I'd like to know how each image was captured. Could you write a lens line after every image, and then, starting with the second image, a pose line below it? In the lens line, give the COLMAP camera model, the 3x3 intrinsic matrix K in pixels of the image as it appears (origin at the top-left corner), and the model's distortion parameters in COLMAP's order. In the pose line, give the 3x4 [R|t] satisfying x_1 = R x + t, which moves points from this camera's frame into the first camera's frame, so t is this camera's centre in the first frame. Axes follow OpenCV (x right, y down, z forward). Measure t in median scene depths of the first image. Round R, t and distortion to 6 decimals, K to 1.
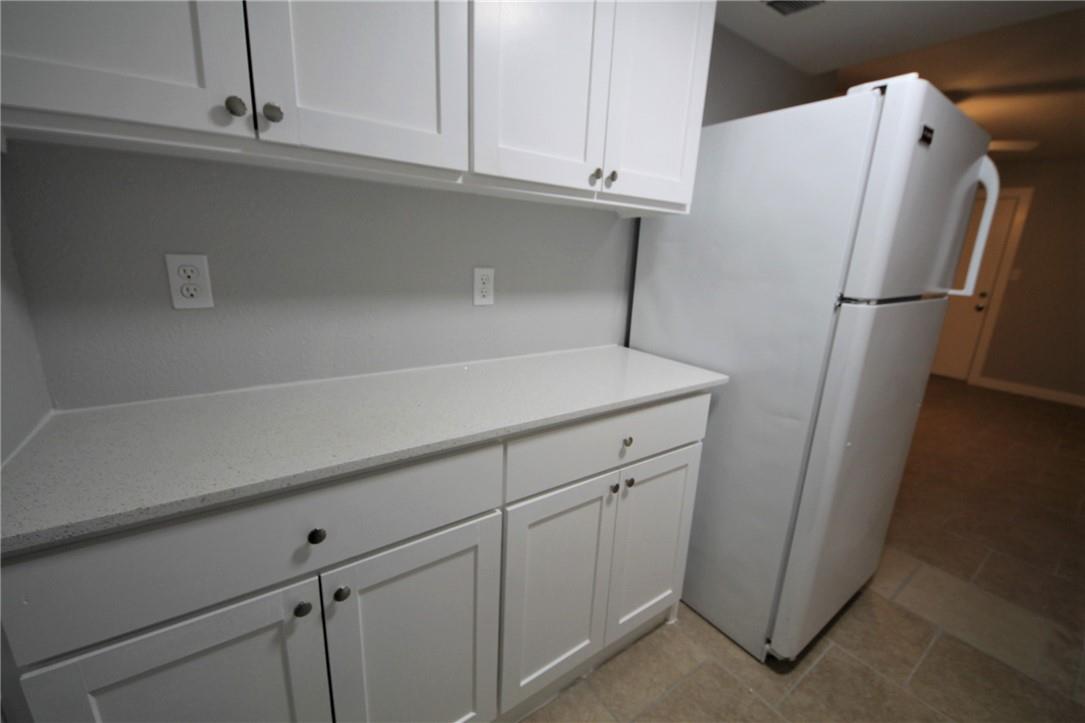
lens RADIAL K [[426.1, 0, 538.8], [0, 426.1, 360.7], [0, 0, 1]] dist [0.034491, -0.025372]
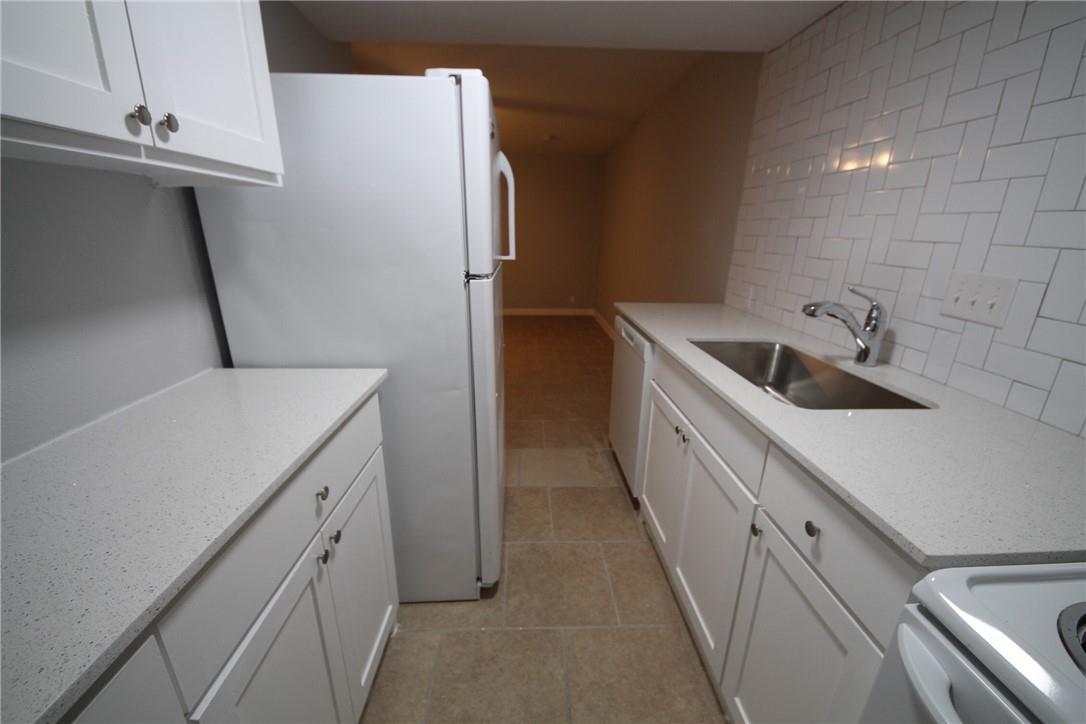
lens RADIAL K [[410.8, 0, 539.5], [0, 410.8, 361.3], [0, 0, 1]] dist [0.034202, -0.025712]
pose [[0.550102, -0.284459, 0.785157, -0.079185], [0.222255, 0.956158, 0.190695, -0.078328], [-0.804979, 0.069604, 0.589207, 0.198214]]
